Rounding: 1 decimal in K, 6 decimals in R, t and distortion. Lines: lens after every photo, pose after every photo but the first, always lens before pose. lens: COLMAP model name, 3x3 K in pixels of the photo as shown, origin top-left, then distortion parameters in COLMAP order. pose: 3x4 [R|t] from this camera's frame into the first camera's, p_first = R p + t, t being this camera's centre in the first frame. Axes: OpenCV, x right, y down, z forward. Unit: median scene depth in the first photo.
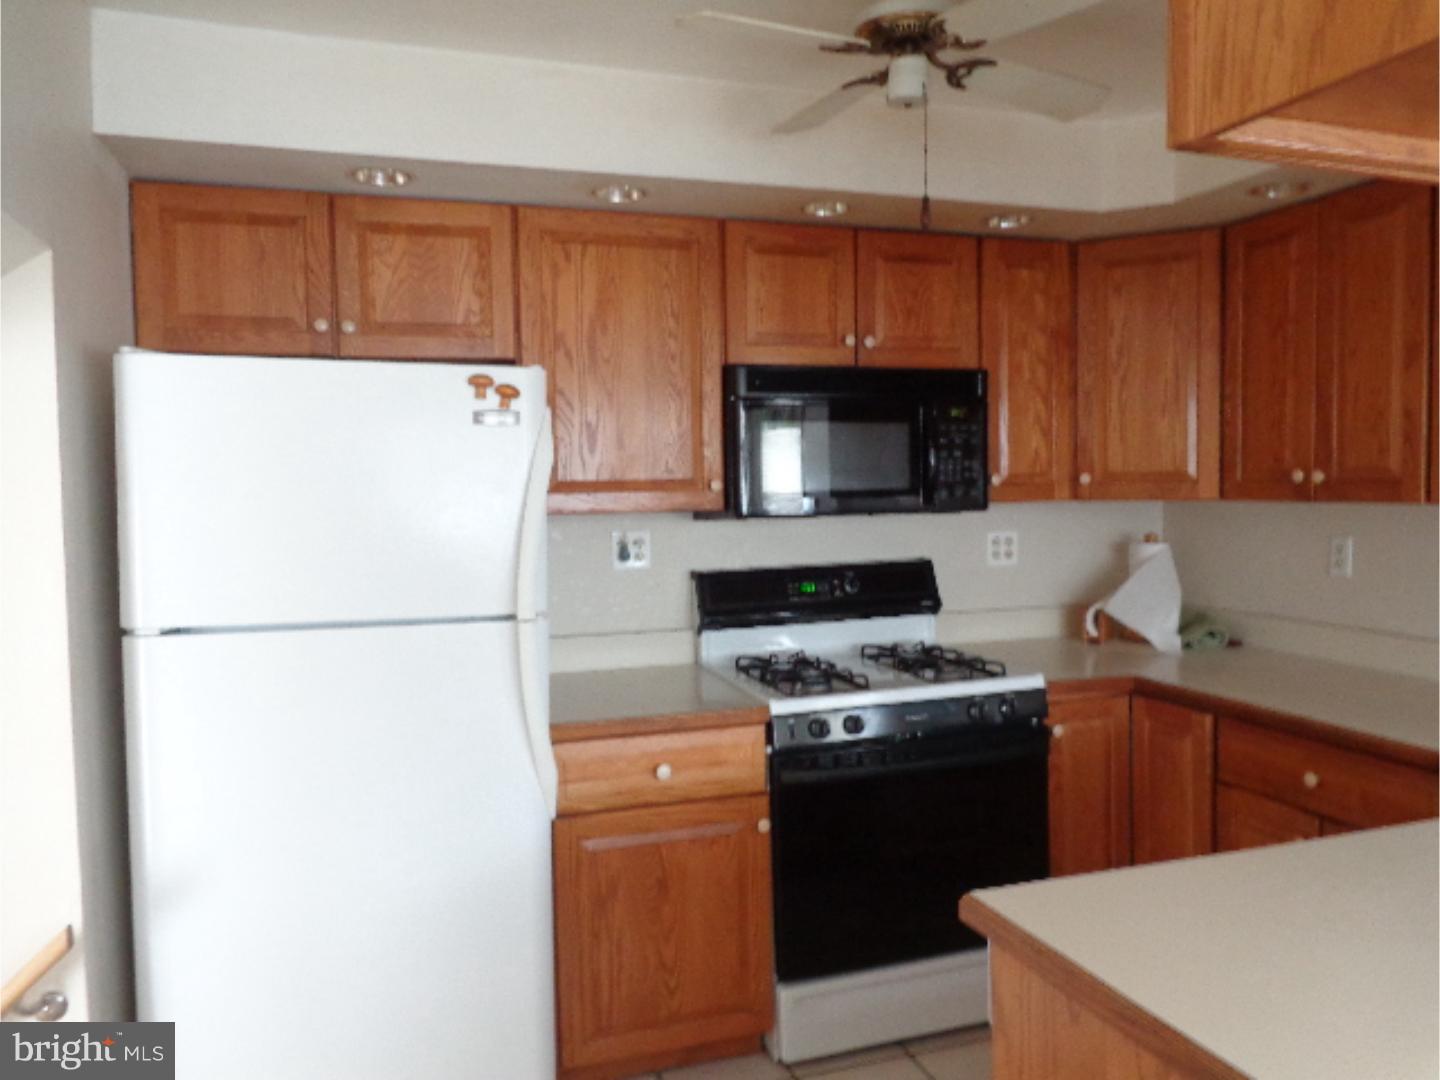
lens RADIAL K [[1052.9, 0, 720.2], [0, 1052.9, 538.0], [0, 0, 1]] dist [-0.004838, -0.001287]
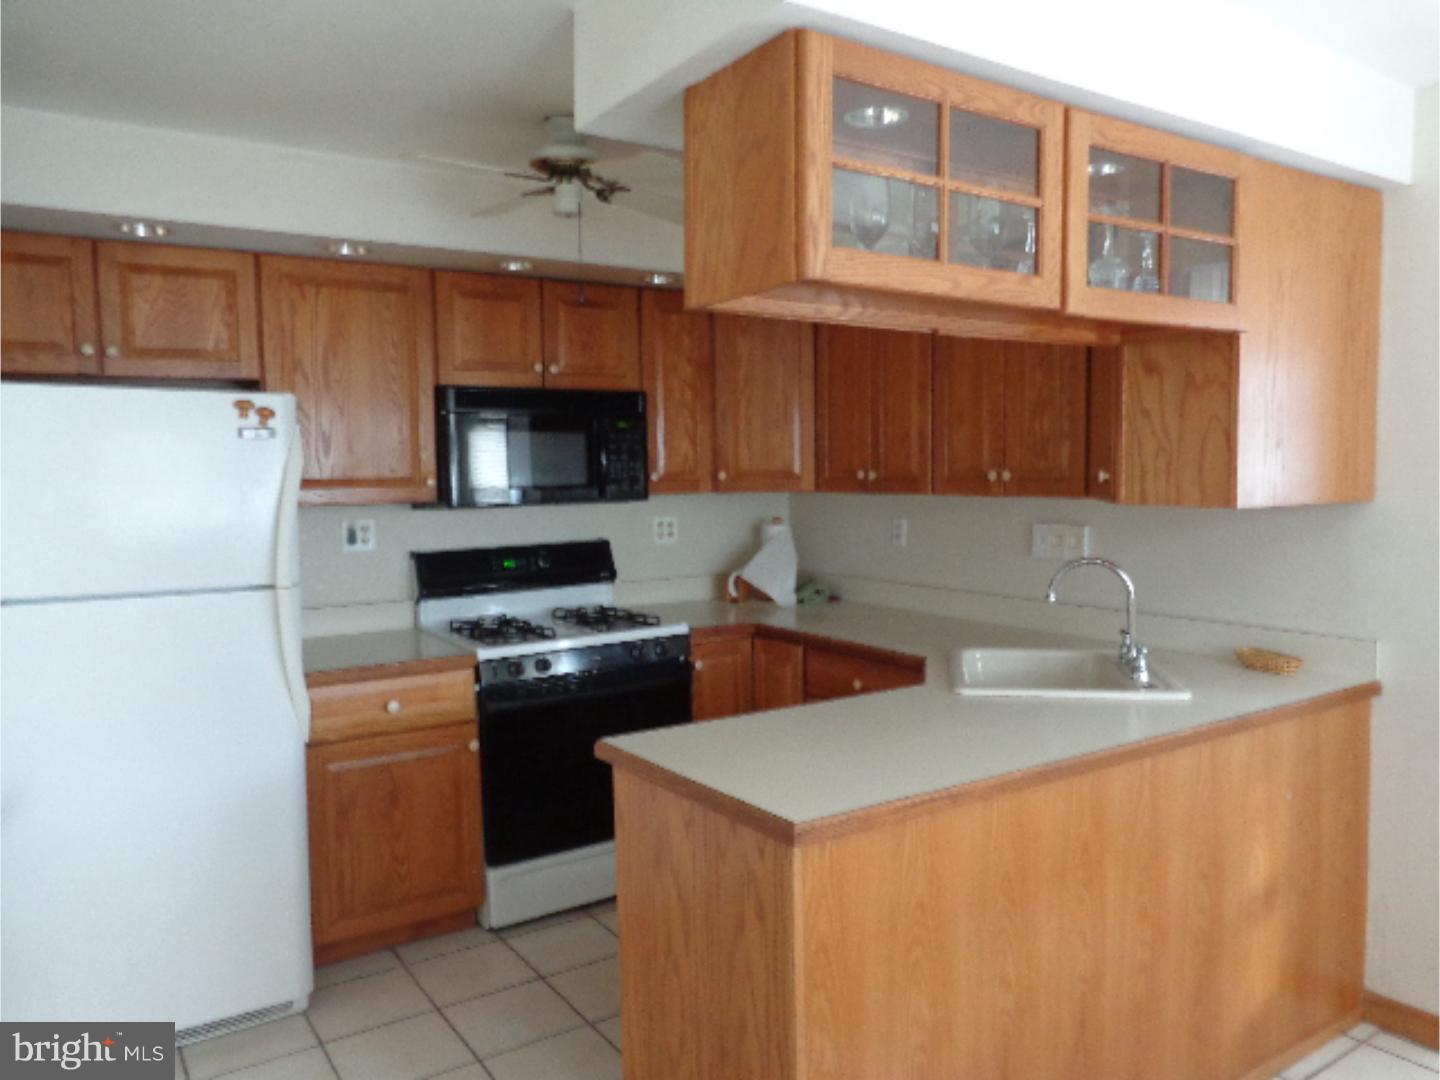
lens RADIAL K [[1052.9, 0, 708.3], [0, 1052.9, 537.6], [0, 0, 1]] dist [-0.004838, -0.001287]
pose [[0.967092, -0.015749, 0.253941, -0.004356], [0.012788, 0.999830, 0.013305, 0.003760], [-0.254107, -0.009620, 0.967128, -0.310509]]
